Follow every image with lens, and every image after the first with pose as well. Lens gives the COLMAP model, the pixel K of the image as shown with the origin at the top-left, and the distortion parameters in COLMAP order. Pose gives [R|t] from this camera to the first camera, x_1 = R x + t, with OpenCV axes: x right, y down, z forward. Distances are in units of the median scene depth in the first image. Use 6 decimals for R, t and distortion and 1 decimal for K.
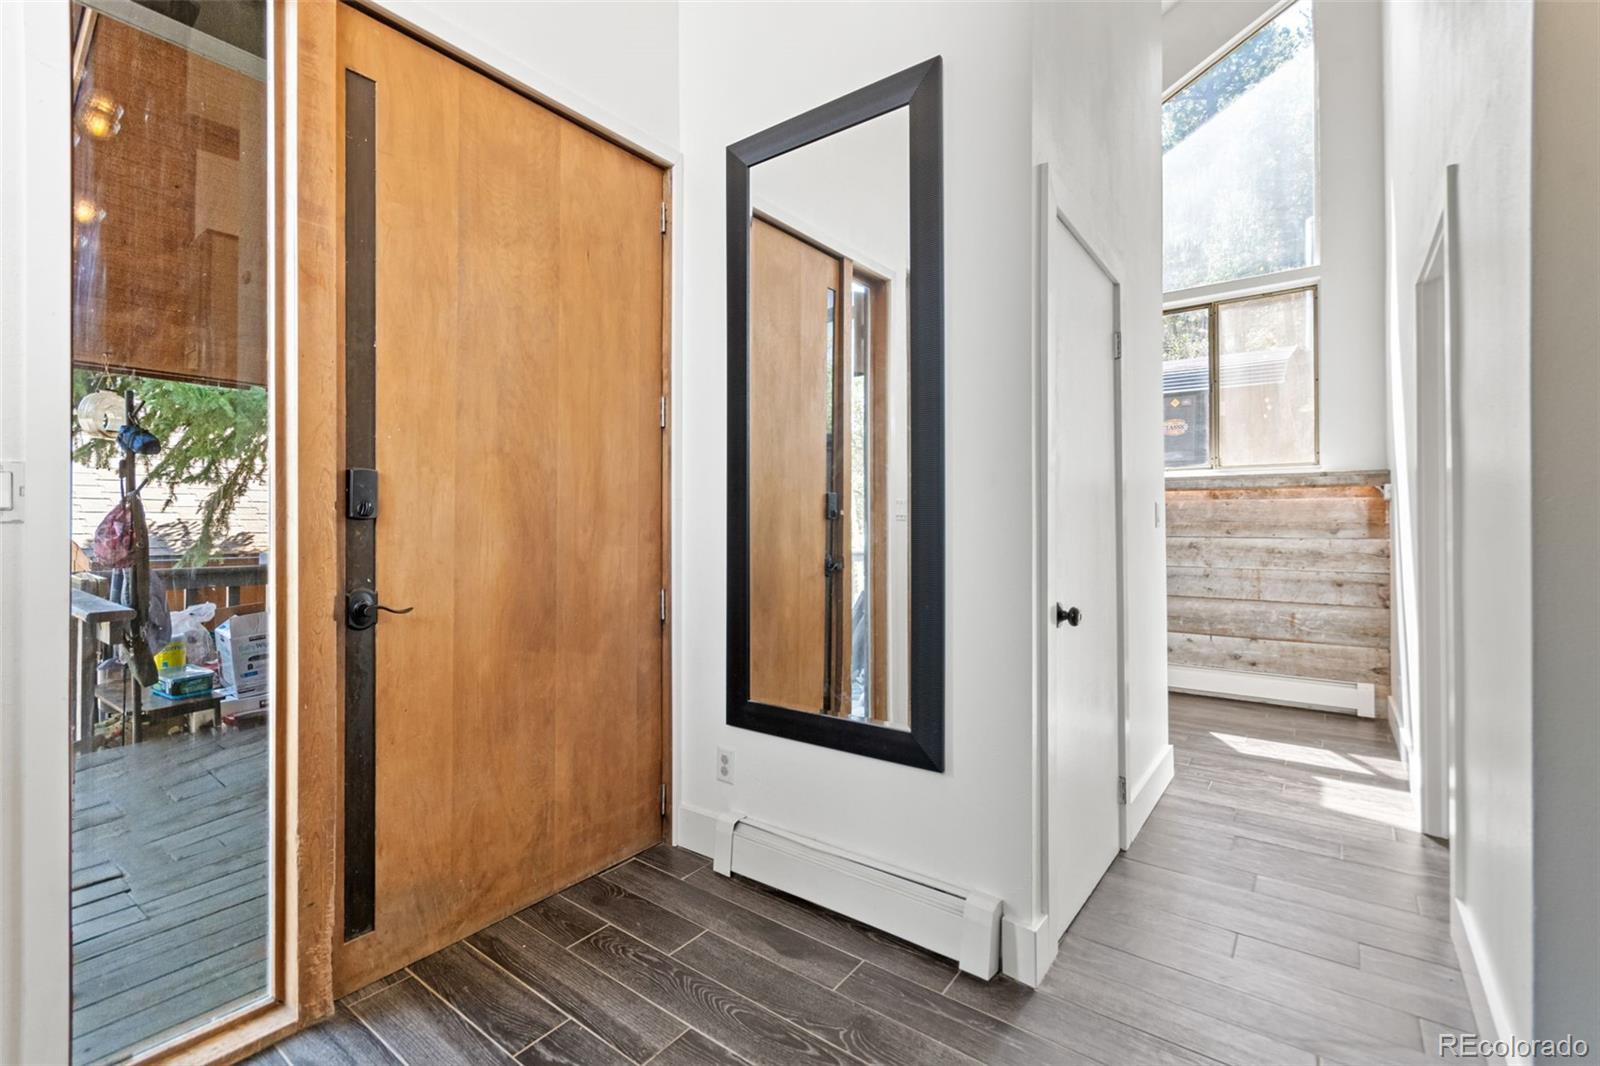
lens RADIAL K [[702.8, 0, 801.1], [0, 702.8, 517.3], [0, 0, 1]] dist [0.001616, 0.000063]
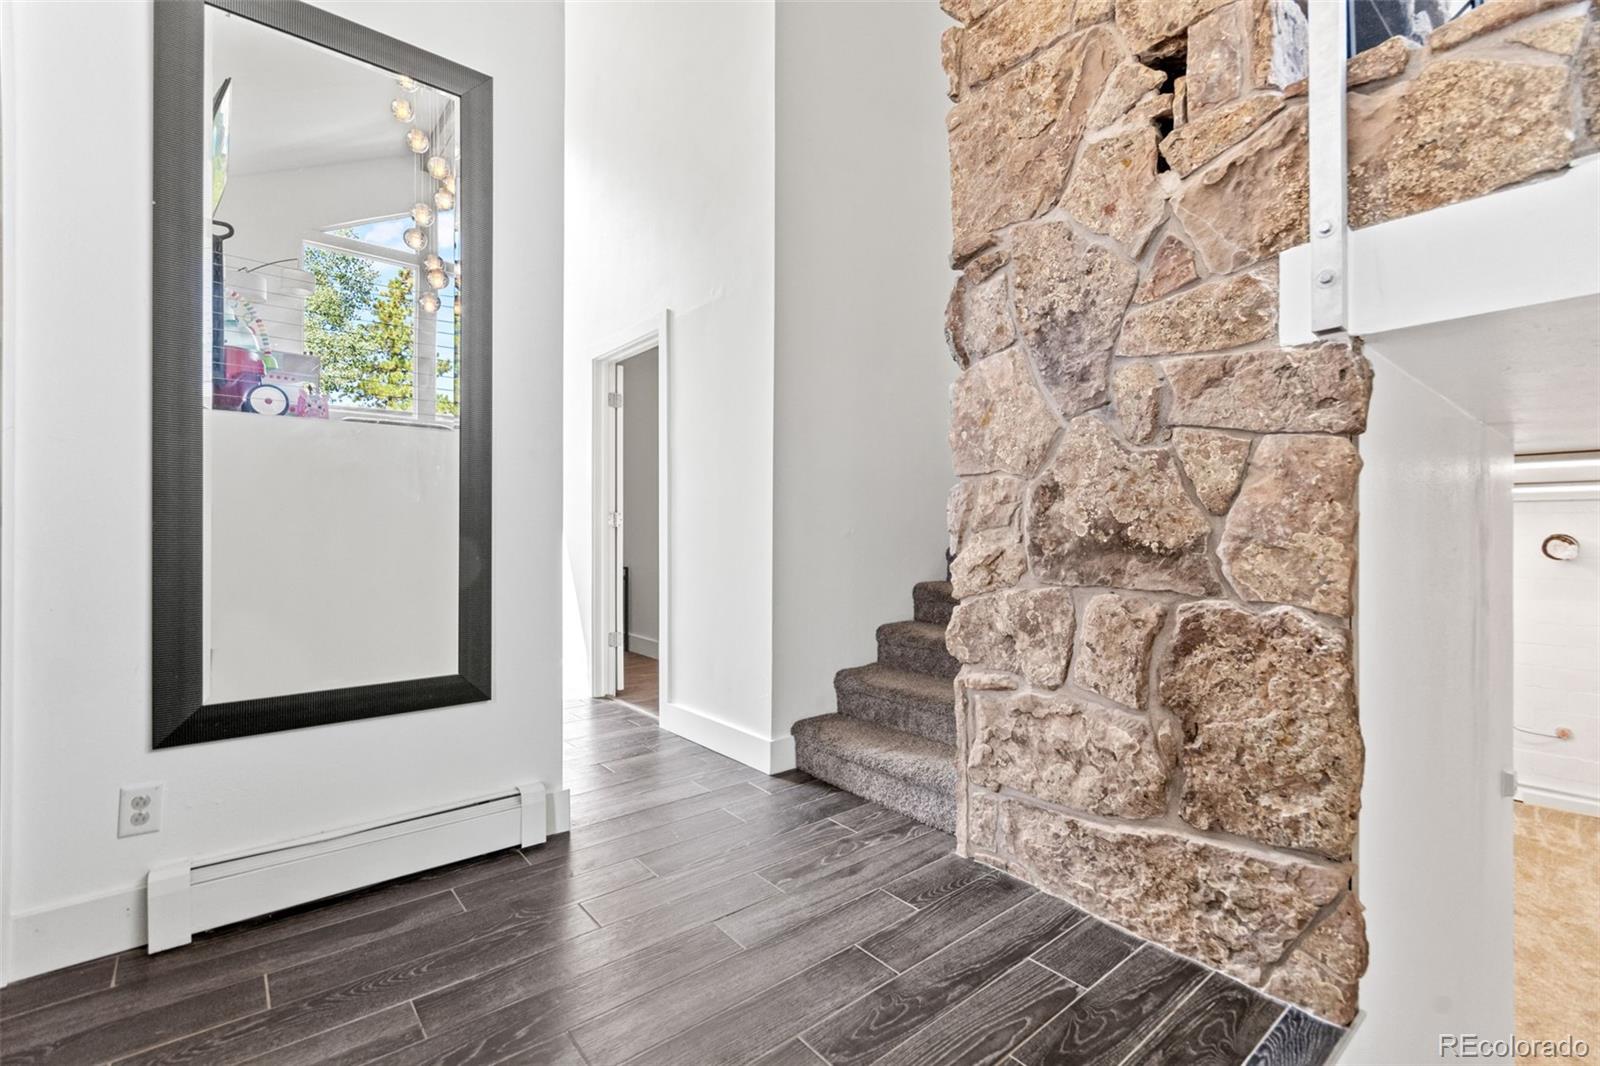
lens RADIAL K [[702.8, 0, 795.3], [0, 702.8, 533.7], [0, 0, 1]] dist [0.001616, 0.000063]
pose [[0.229869, -0.000099, 0.973222, -0.786611], [-0.010036, 0.999947, 0.002472, 0.079784], [-0.973170, -0.010335, 0.229856, 0.241536]]
